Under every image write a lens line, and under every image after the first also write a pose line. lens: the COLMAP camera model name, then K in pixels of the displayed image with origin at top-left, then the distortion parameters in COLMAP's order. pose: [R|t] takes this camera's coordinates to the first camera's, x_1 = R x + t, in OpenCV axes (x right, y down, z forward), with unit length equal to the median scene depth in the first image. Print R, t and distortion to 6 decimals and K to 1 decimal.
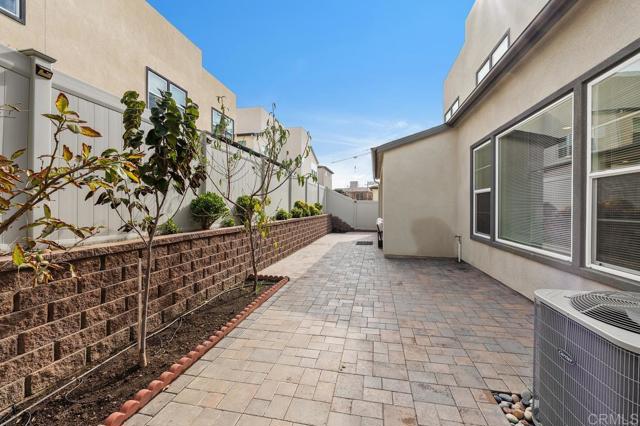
lens RADIAL K [[258.4, 0, 321.0], [0, 258.4, 208.0], [0, 0, 1]] dist [-0.000652, -0.000145]
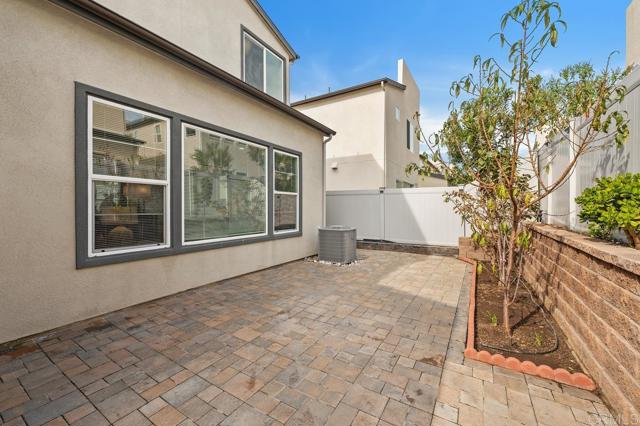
lens RADIAL K [[258.4, 0, 321.0], [0, 258.4, 208.0], [0, 0, 1]] dist [-0.000652, -0.000145]
pose [[-0.938827, -0.006142, 0.344335, -0.044301], [-0.003531, 0.999960, 0.008207, -0.004976], [-0.344372, 0.006489, -0.938811, 1.832039]]
